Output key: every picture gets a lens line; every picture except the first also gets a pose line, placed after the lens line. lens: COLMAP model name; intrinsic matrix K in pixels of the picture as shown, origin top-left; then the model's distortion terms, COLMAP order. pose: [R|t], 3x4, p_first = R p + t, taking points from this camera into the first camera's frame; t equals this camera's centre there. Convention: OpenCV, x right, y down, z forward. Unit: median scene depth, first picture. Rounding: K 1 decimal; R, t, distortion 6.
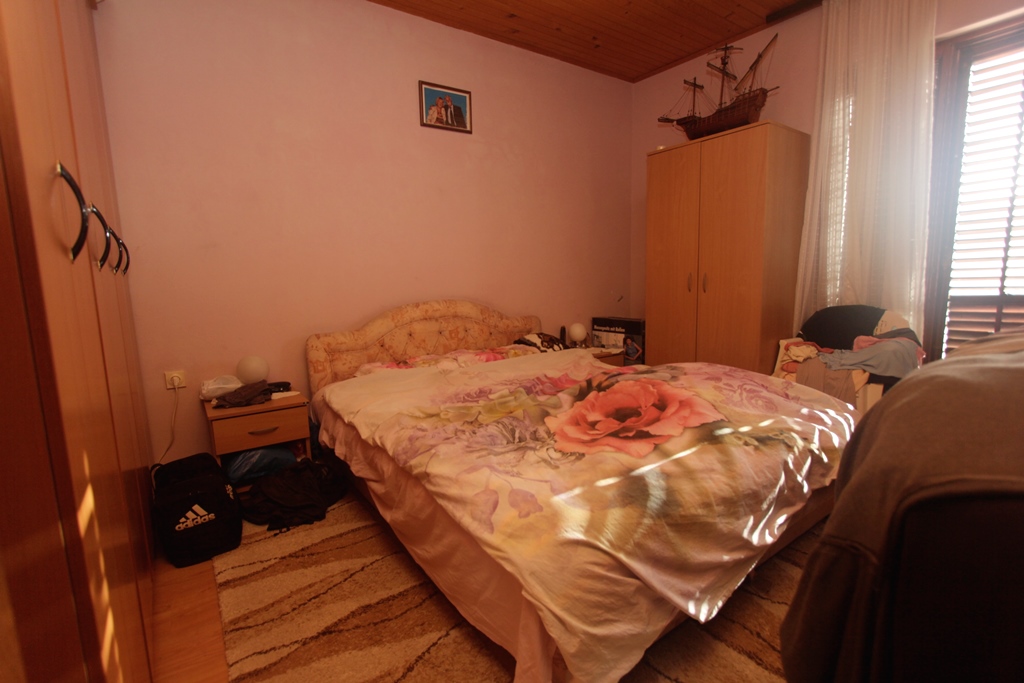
lens RADIAL K [[464.0, 0, 510.7], [0, 464.0, 343.1], [0, 0, 1]] dist [-0.017639, 0.002193]
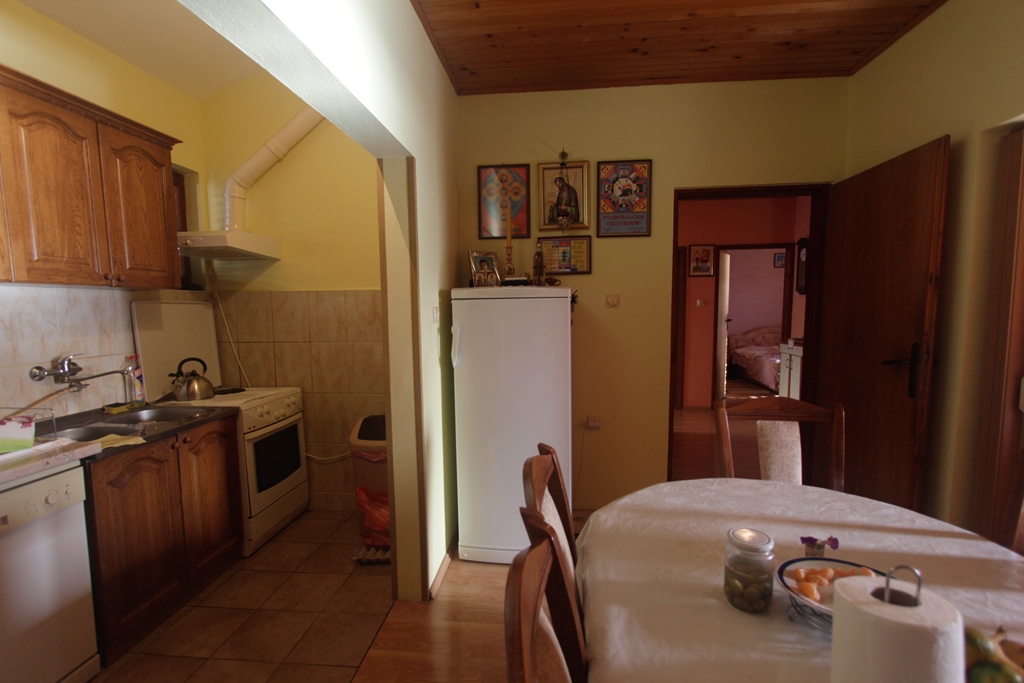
lens RADIAL K [[464.0, 0, 510.1], [0, 464.0, 344.2], [0, 0, 1]] dist [-0.017639, 0.002193]
pose [[0.725846, 0.080350, -0.683148, 0.645620], [-0.094574, 0.995380, 0.016589, 0.132531], [0.681324, 0.052567, 0.730092, -2.323982]]
